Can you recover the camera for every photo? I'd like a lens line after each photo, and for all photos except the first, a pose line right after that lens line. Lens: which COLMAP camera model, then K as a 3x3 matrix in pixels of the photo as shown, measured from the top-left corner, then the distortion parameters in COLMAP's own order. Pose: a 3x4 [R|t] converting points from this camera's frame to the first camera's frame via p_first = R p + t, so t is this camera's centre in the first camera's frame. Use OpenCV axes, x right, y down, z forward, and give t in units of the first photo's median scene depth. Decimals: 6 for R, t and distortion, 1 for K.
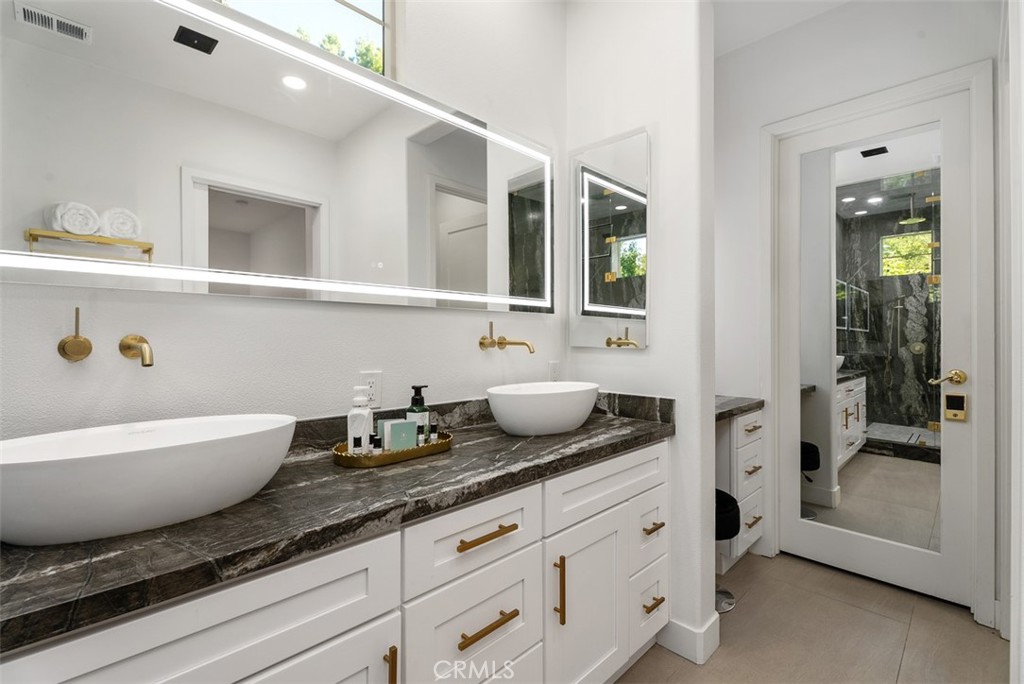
lens RADIAL K [[463.7, 0, 510.8], [0, 463.7, 340.9], [0, 0, 1]] dist [-0.000322, 0.000104]
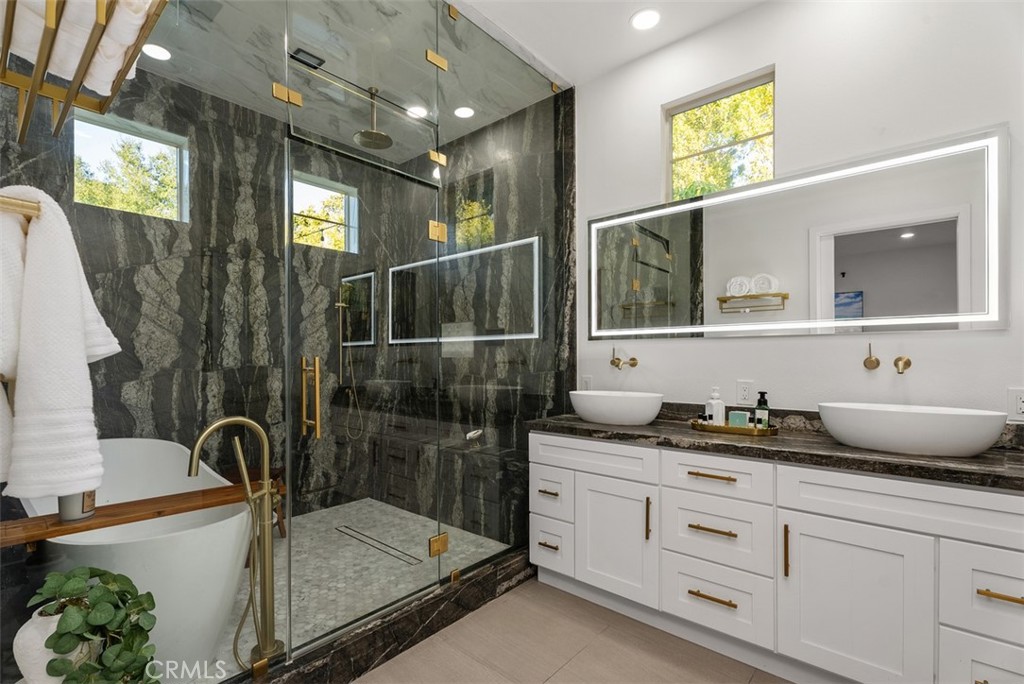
lens RADIAL K [[463.7, 0, 511.8], [0, 463.7, 351.3], [0, 0, 1]] dist [-0.000322, 0.000104]
pose [[0.087759, -0.014322, -0.996039, 1.276916], [-0.007770, 0.999856, -0.015061, -0.003046], [0.996111, 0.009061, 0.087635, 0.094106]]
